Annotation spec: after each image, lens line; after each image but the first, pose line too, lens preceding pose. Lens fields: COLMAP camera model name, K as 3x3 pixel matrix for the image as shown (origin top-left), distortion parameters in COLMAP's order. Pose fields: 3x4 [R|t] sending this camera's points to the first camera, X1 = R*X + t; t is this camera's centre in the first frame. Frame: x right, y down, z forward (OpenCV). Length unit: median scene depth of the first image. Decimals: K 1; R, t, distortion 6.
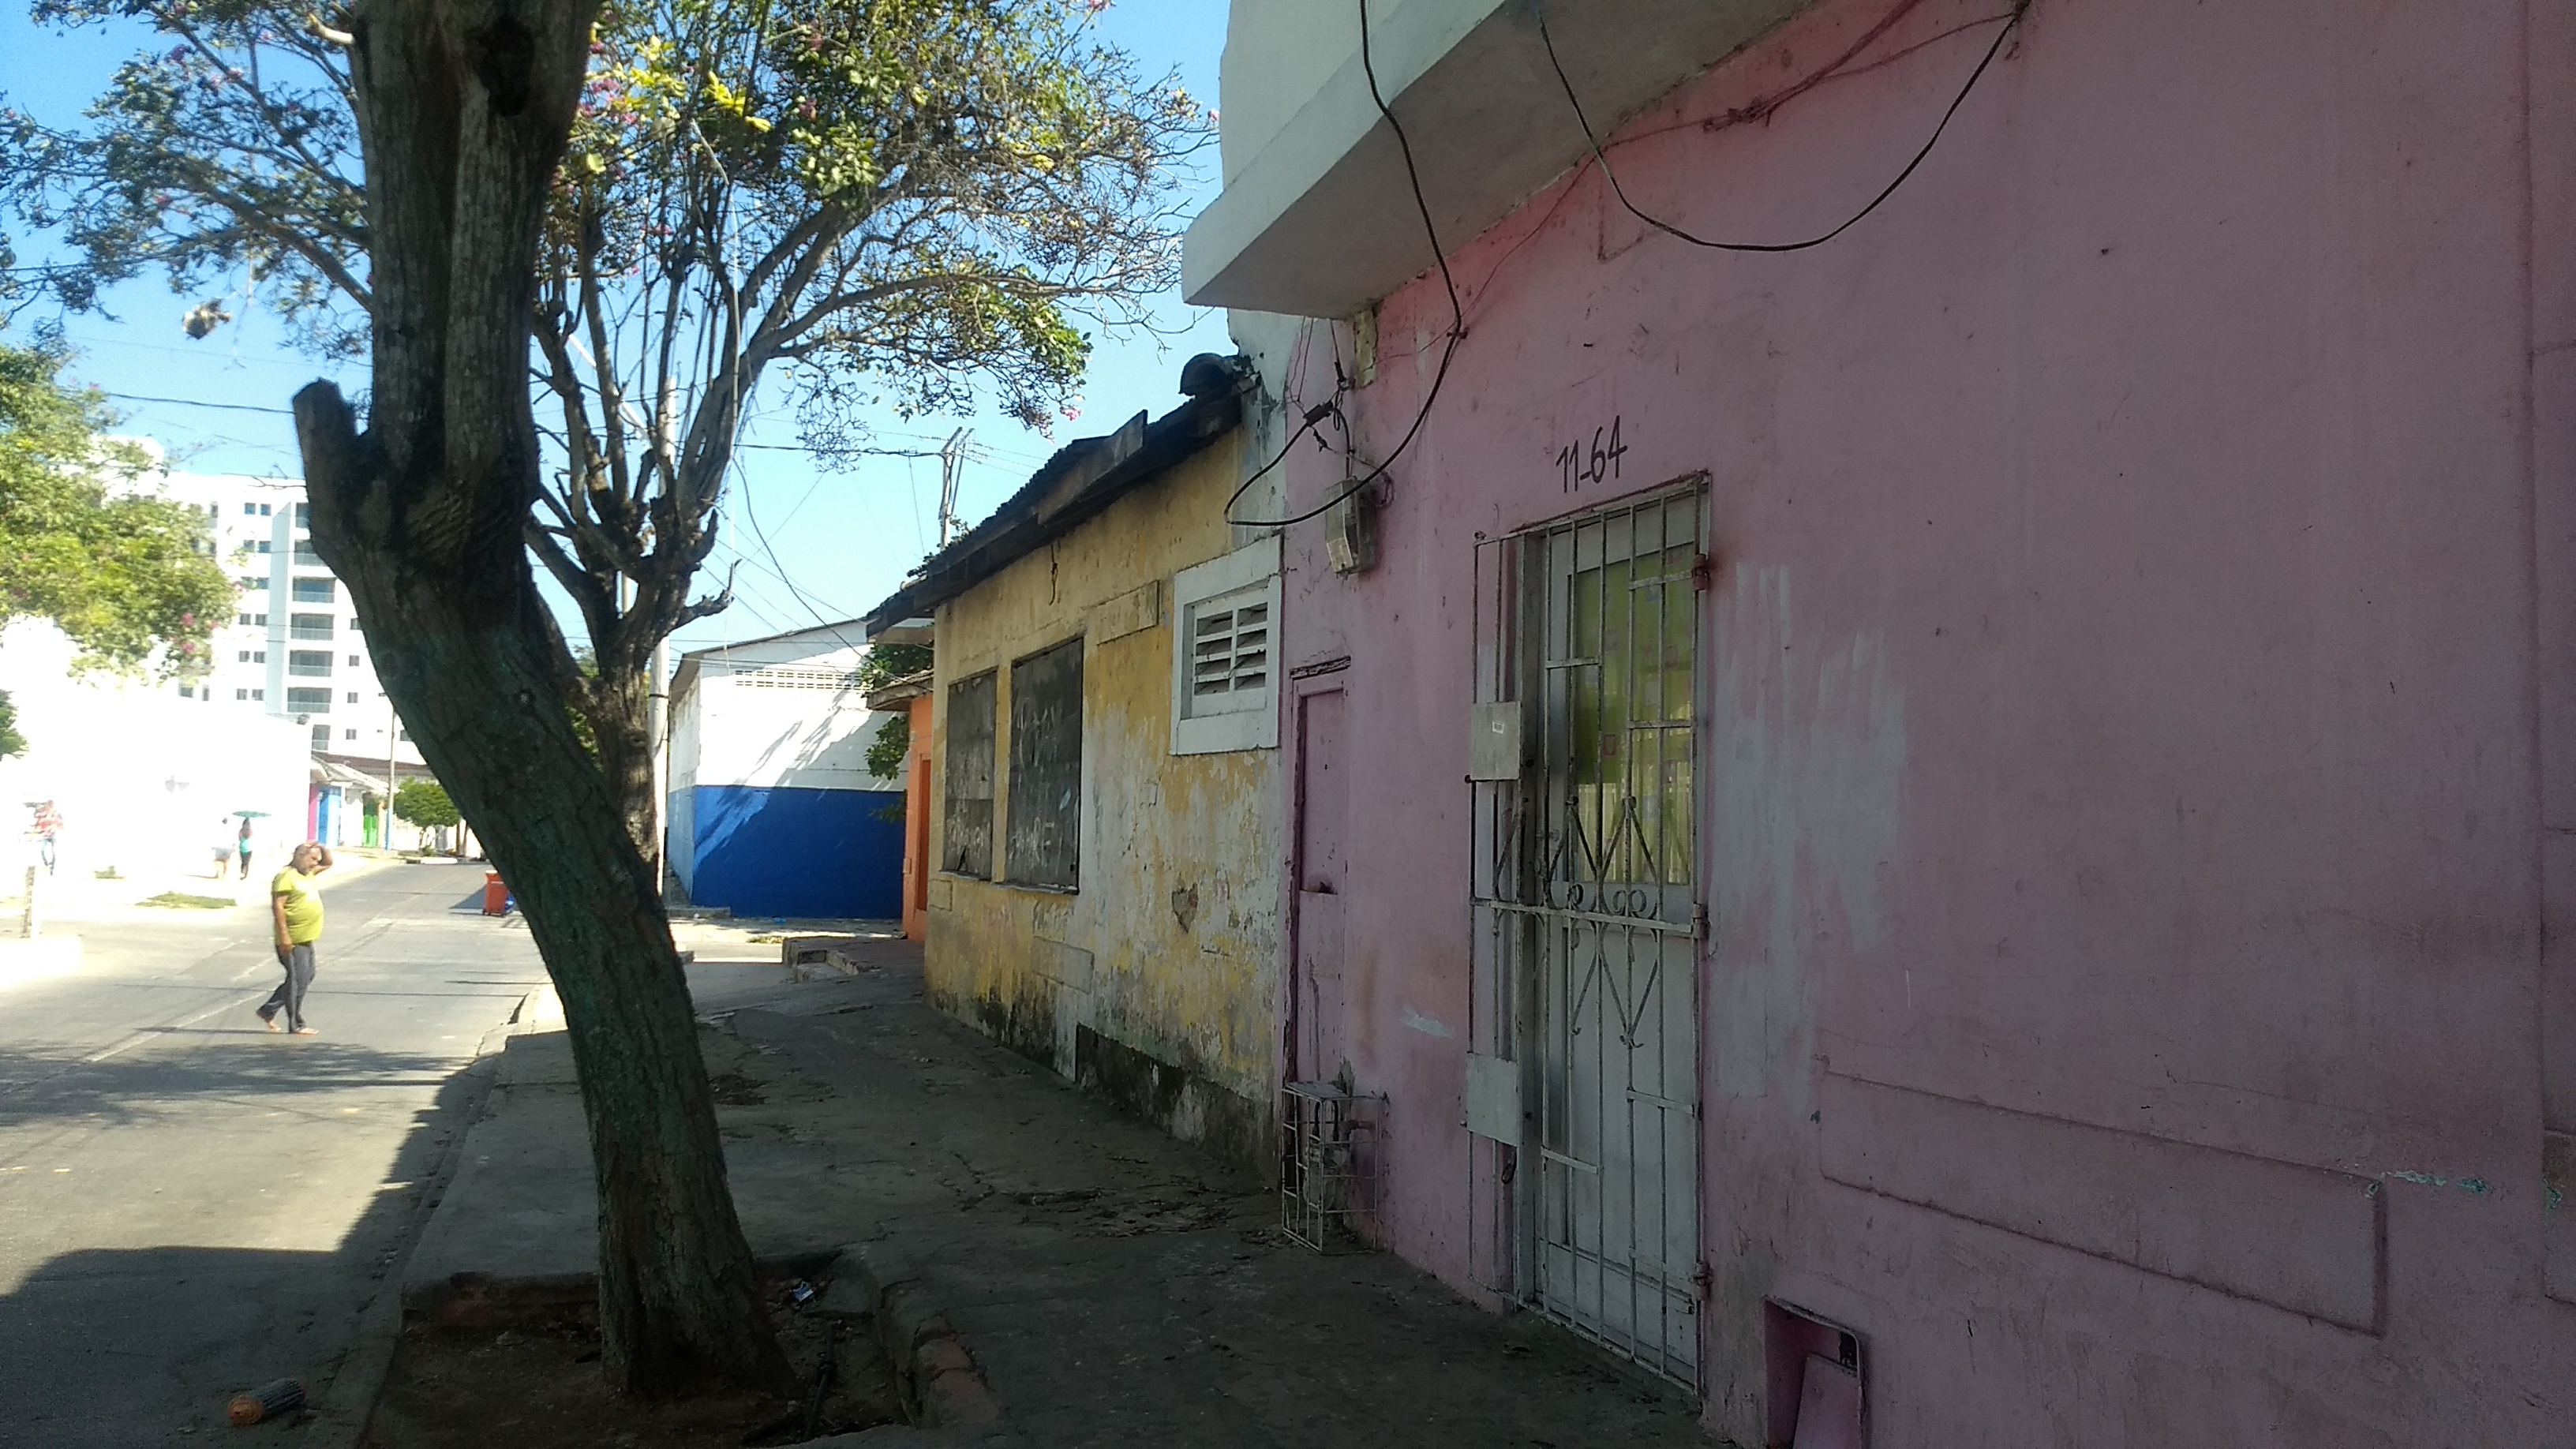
lens RADIAL K [[1931.1, 0, 1262.1], [0, 1931.1, 702.6], [0, 0, 1]] dist [0.134977, -0.235795]
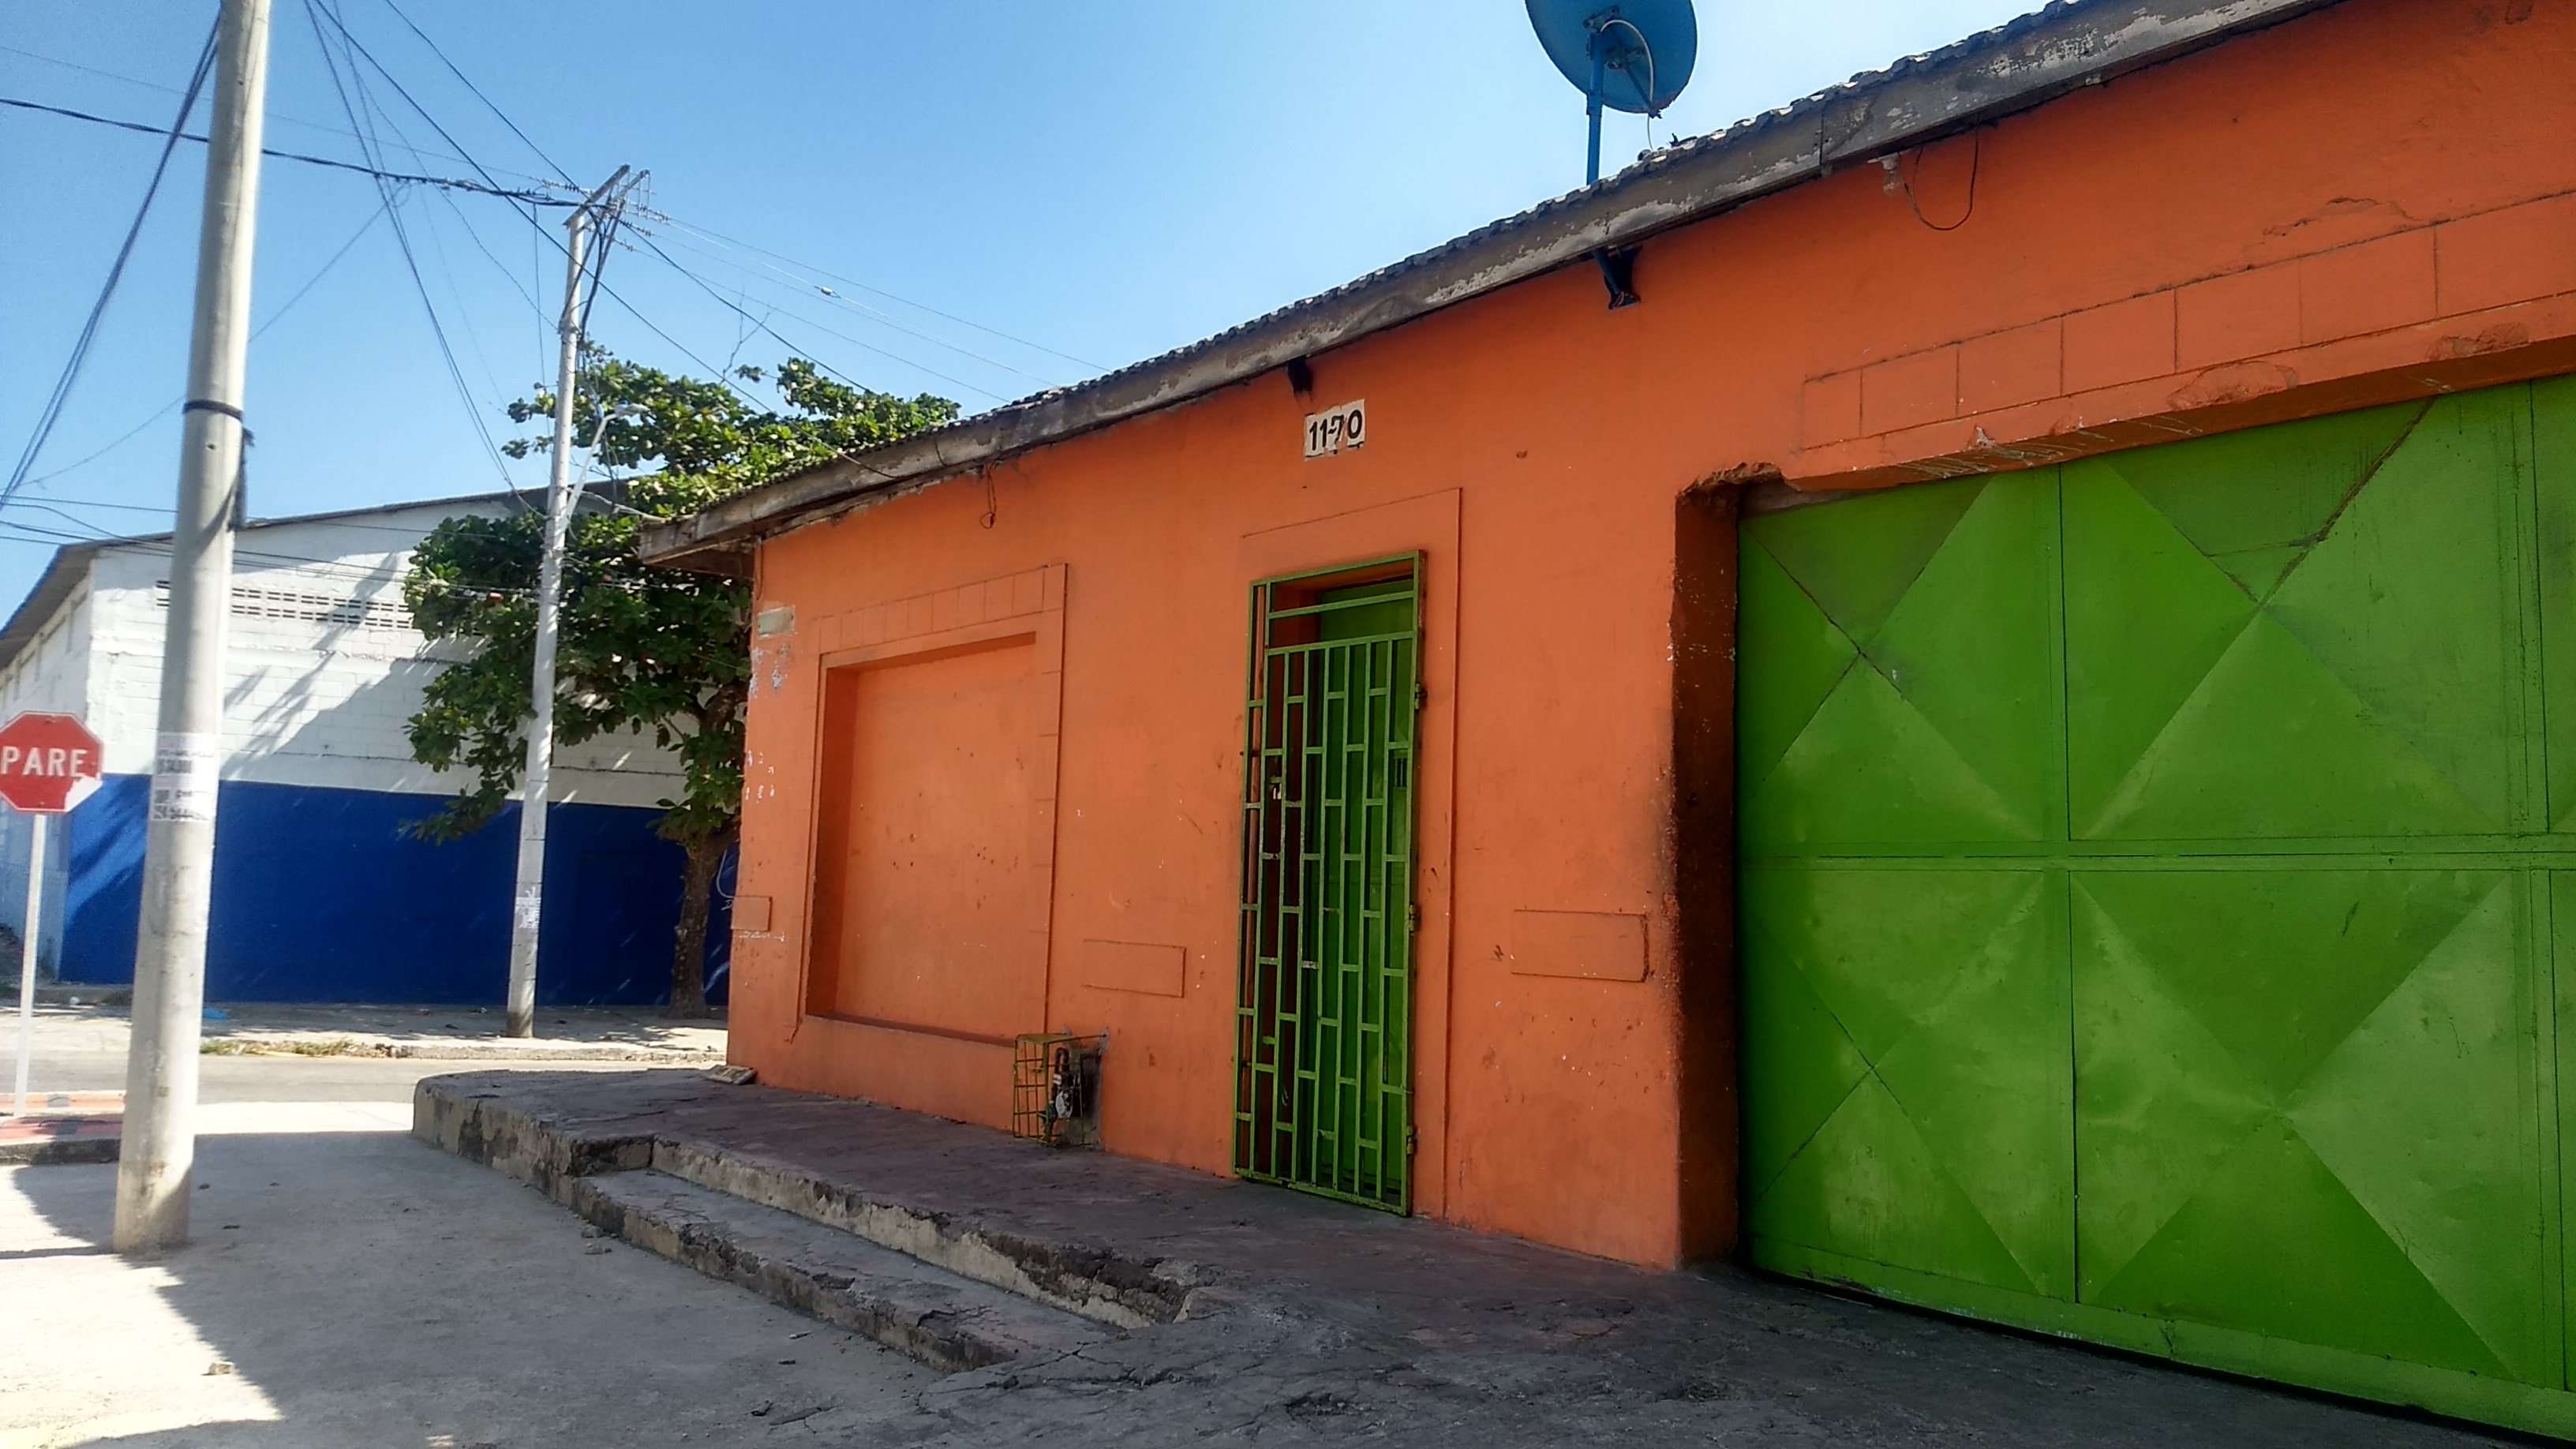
lens RADIAL K [[1931.1, 0, 1262.1], [0, 1931.1, 702.6], [0, 0, 1]] dist [0.134977, -0.235795]
pose [[0.955023, 0.039585, 0.293879, -0.122174], [-0.031512, 0.998986, -0.032156, 0.029054], [-0.294854, 0.021449, 0.955302, 0.325515]]
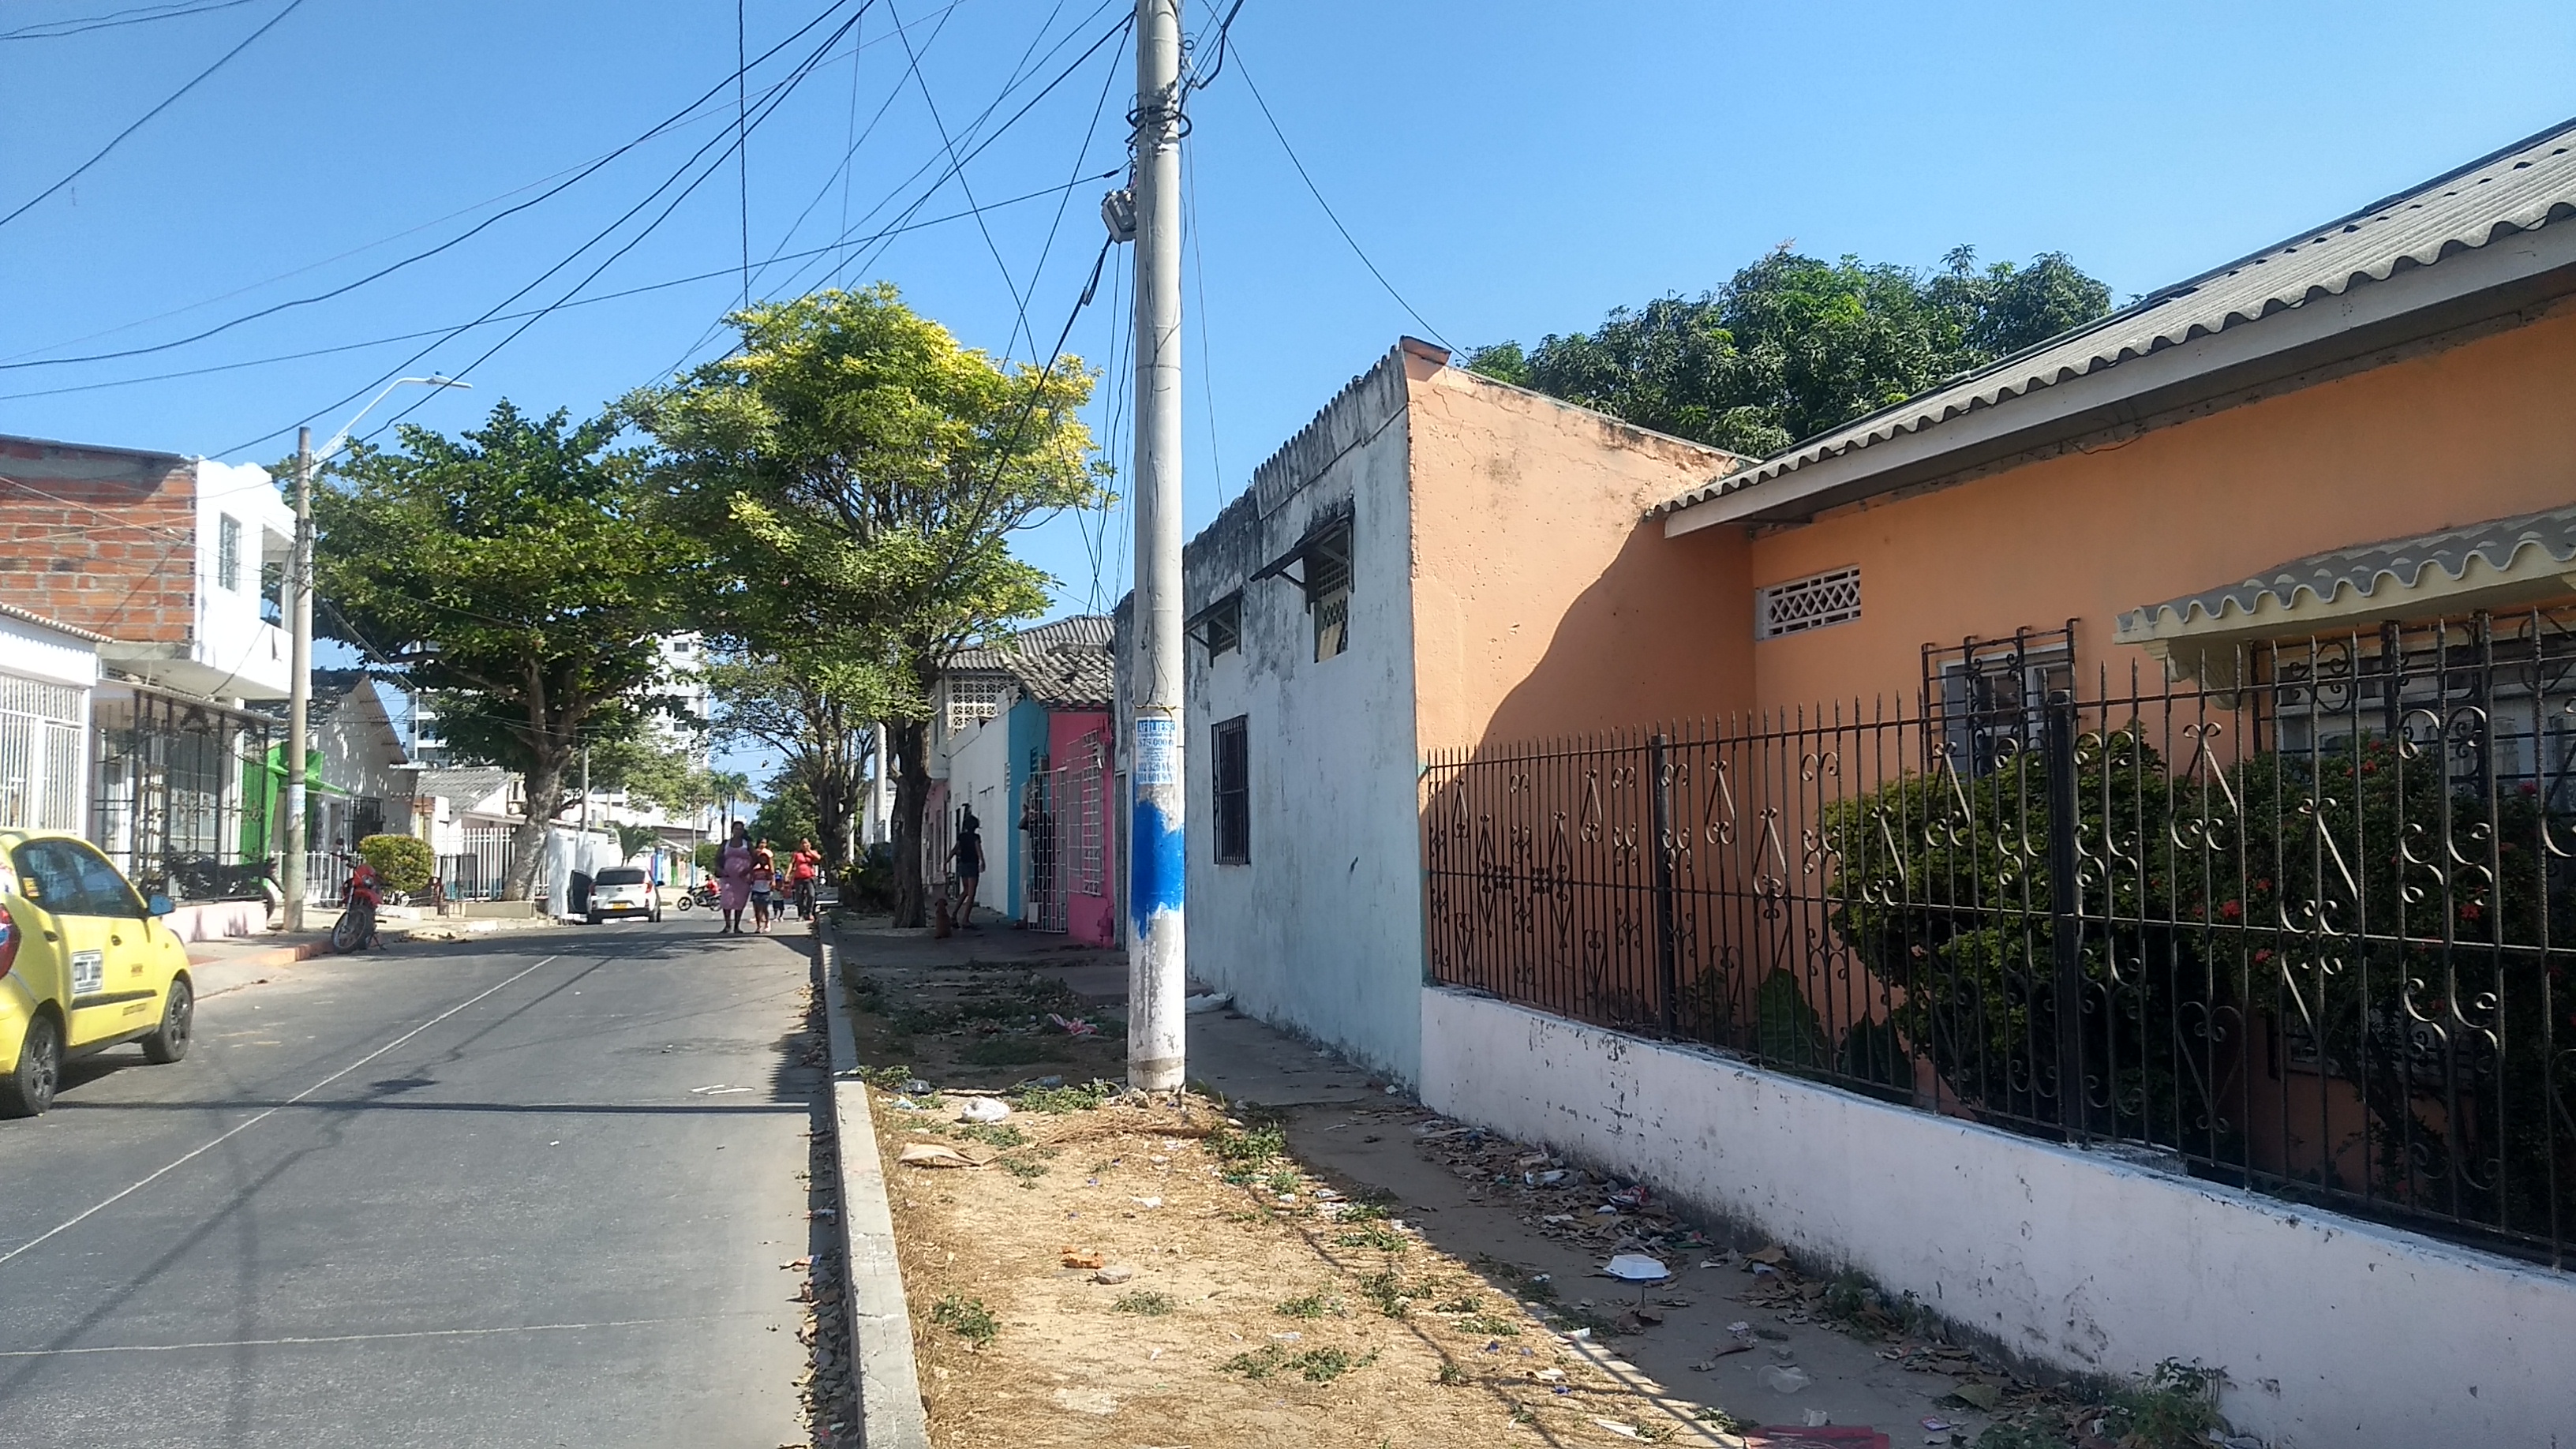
lens RADIAL K [[1931.1, 0, 1262.1], [0, 1931.1, 702.6], [0, 0, 1]] dist [0.134977, -0.235795]
pose [[0.994640, -0.035141, -0.097241, 0.326561], [0.033447, 0.999260, -0.018991, -0.055076], [0.097836, 0.015637, 0.995080, -1.013671]]
